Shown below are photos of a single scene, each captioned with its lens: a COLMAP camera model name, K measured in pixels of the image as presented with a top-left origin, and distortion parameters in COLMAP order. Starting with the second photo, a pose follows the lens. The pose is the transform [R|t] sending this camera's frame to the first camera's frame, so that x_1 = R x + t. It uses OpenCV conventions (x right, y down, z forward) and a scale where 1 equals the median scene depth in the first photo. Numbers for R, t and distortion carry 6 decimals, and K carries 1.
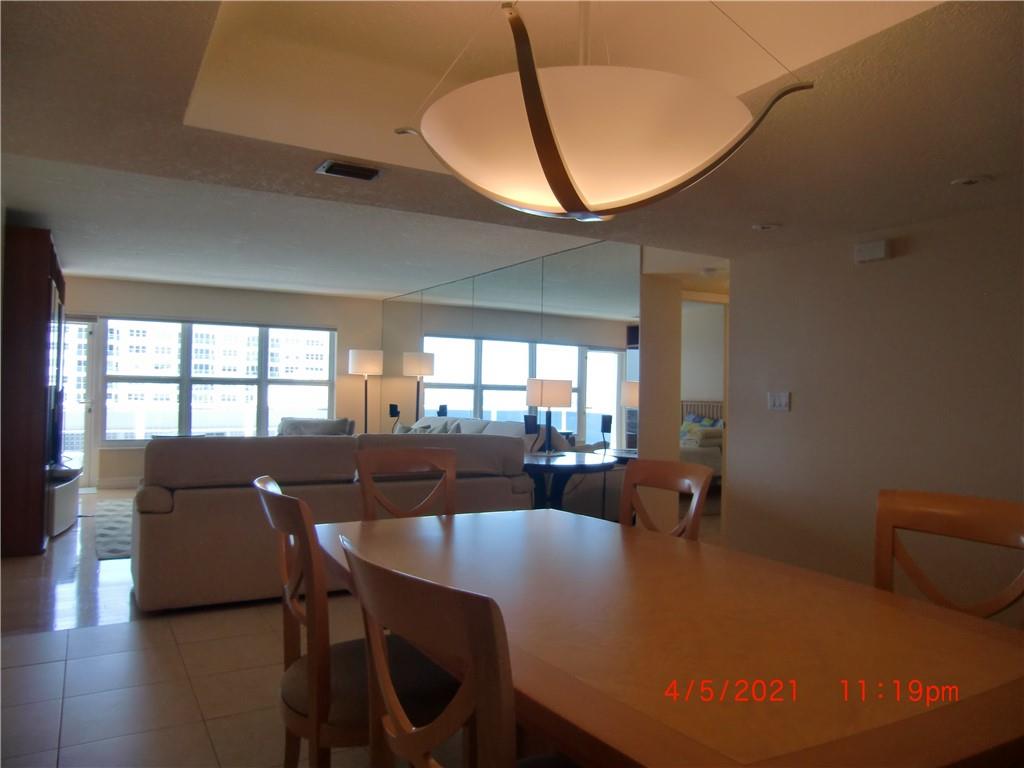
lens RADIAL K [[742.0, 0, 505.4], [0, 742.0, 385.1], [0, 0, 1]] dist [-0.085948, 0.097613]
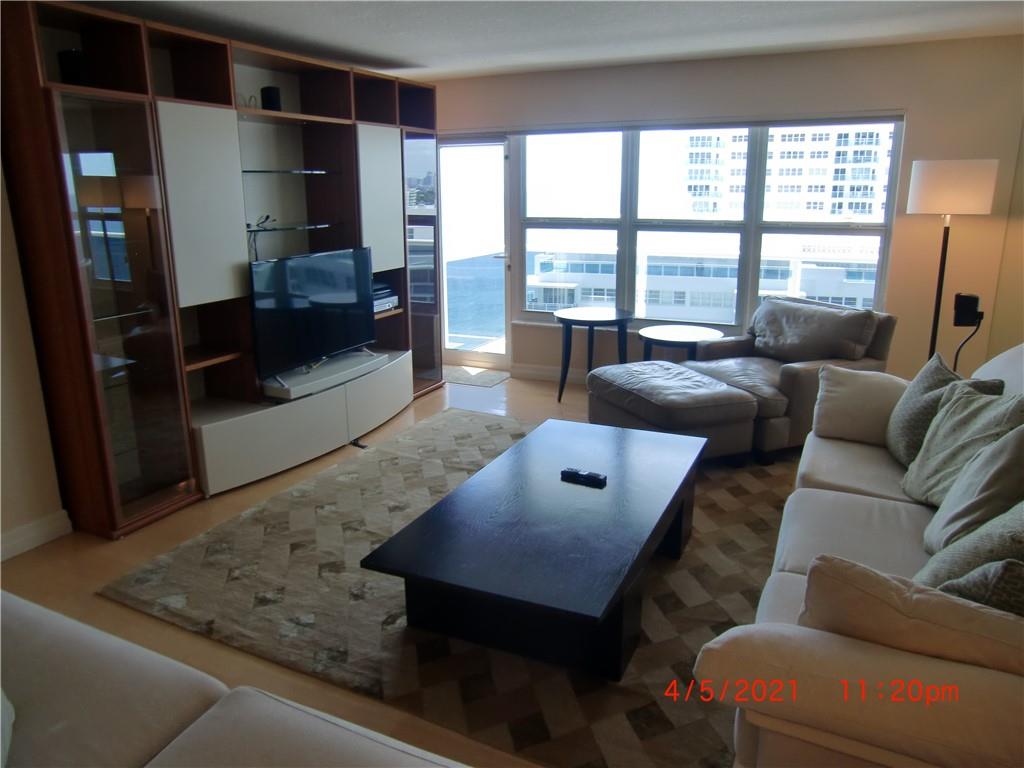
lens RADIAL K [[742.0, 0, 512.0], [0, 742.0, 380.3], [0, 0, 1]] dist [-0.085948, 0.097613]
pose [[0.574937, 0.184085, -0.797220, 0.034434], [0.024845, 0.969984, 0.241895, -0.030522], [0.817820, -0.158881, 0.553107, 0.513931]]
